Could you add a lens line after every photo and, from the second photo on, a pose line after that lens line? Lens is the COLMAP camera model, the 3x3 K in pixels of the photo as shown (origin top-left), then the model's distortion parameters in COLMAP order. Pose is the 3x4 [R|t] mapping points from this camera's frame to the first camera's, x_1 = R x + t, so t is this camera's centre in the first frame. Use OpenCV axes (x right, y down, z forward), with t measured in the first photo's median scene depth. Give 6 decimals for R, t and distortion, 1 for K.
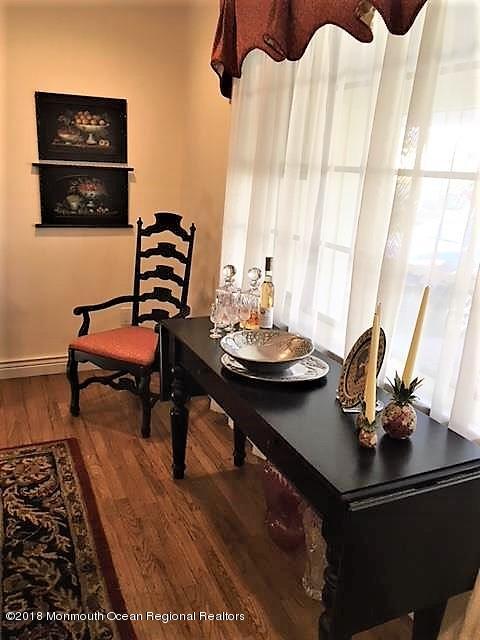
lens RADIAL K [[540.5, 0, 238.7], [0, 540.5, 321.2], [0, 0, 1]] dist [0.082450, -0.110646]
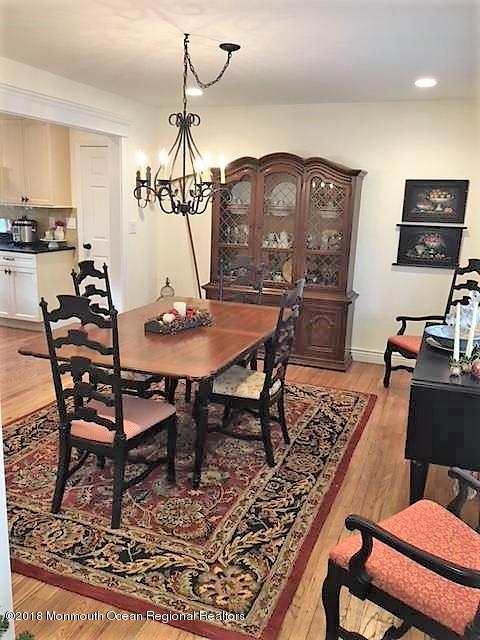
lens RADIAL K [[540.5, 0, 241.7], [0, 540.5, 318.2], [0, 0, 1]] dist [0.082450, -0.110646]
pose [[0.706845, 0.128338, -0.695629, 0.416708], [-0.201789, 0.979125, -0.024403, 0.097977], [0.677976, 0.157620, 0.717986, -0.360314]]
